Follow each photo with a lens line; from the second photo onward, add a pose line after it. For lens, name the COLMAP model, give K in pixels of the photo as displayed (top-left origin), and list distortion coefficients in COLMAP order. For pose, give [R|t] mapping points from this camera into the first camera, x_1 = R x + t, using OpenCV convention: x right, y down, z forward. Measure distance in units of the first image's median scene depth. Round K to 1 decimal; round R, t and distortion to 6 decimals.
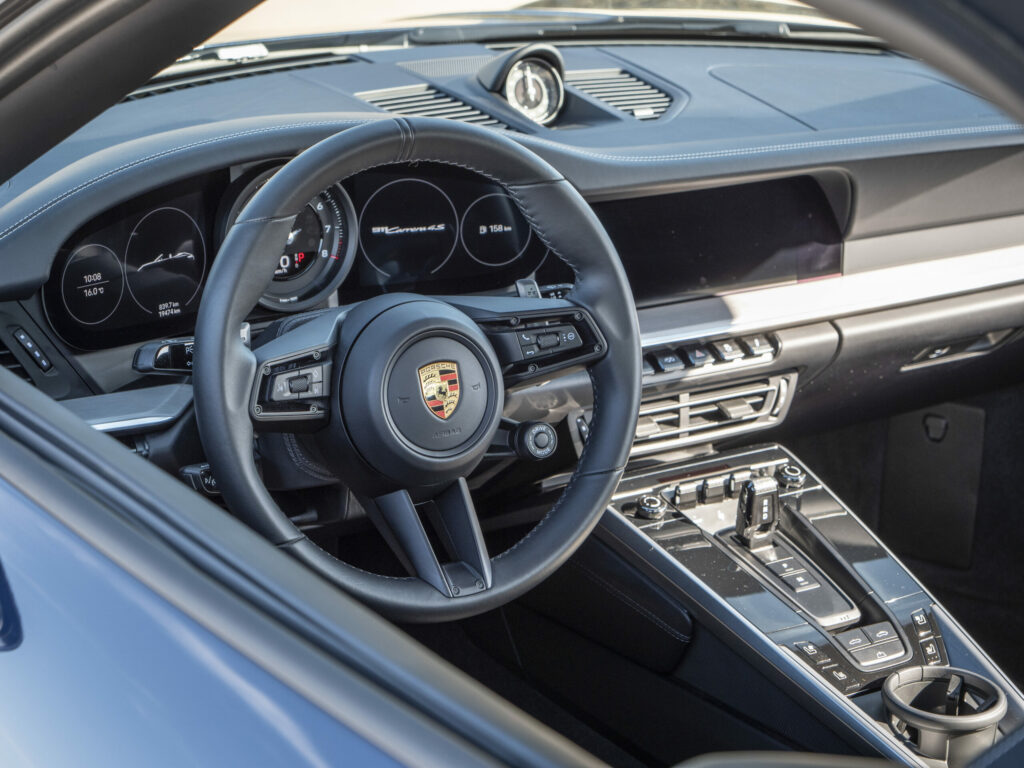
lens RADIAL K [[2259.6, 0, 512.0], [0, 2259.6, 384.0], [0, 0, 1]] dist [-0.006950, -0.116691]
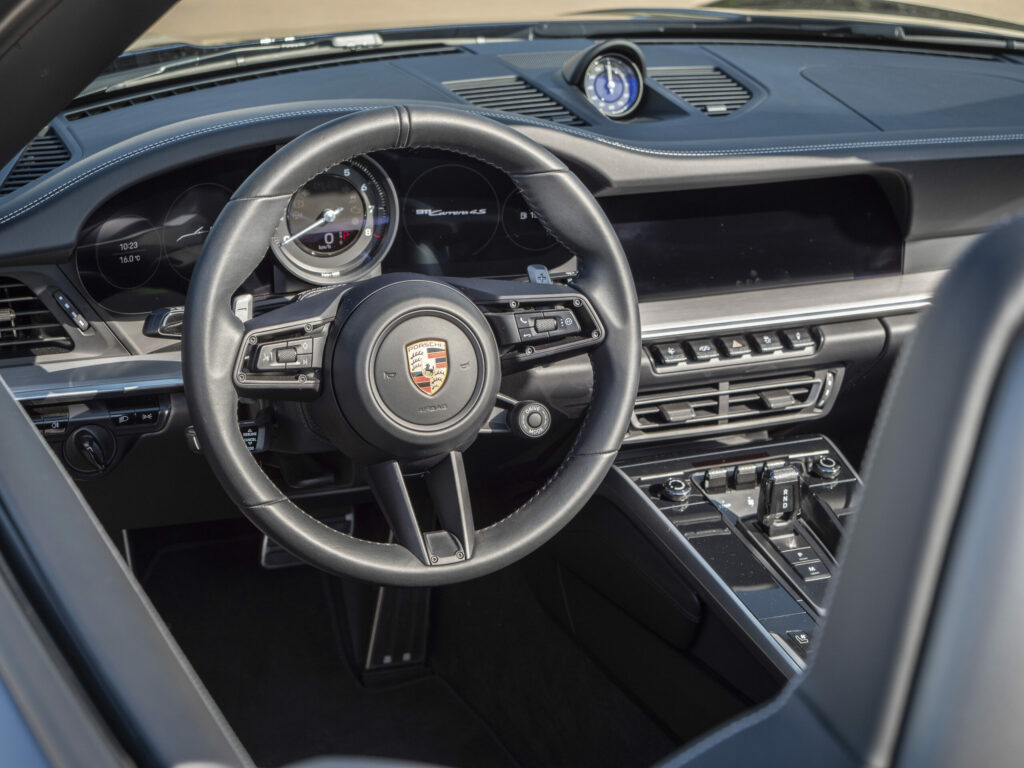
lens RADIAL K [[2070.0, 0, 512.0], [0, 2070.0, 384.0], [0, 0, 1]] dist [-0.011211, 0.148187]
pose [[0.985317, 0.052188, -0.162566, 0.138479], [-0.049708, 0.998578, 0.019288, -0.008441], [0.163341, -0.010924, 0.986509, 0.051593]]
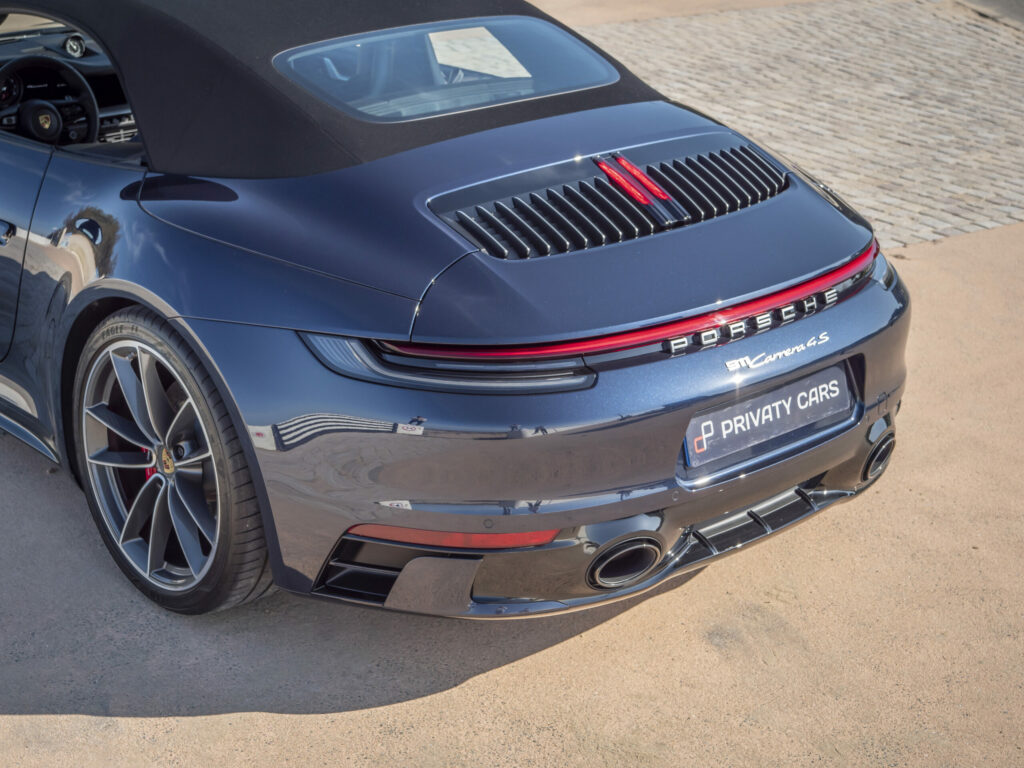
lens RADIAL K [[1839.4, 0, 512.0], [0, 1839.4, 384.0], [0, 0, 1]] dist [0.022976, 0.069839]
pose [[0.985314, -0.075189, 0.153304, 0.215403], [0.067128, 0.996109, 0.057103, 0.290335], [-0.157001, -0.045973, 0.986528, -2.078456]]
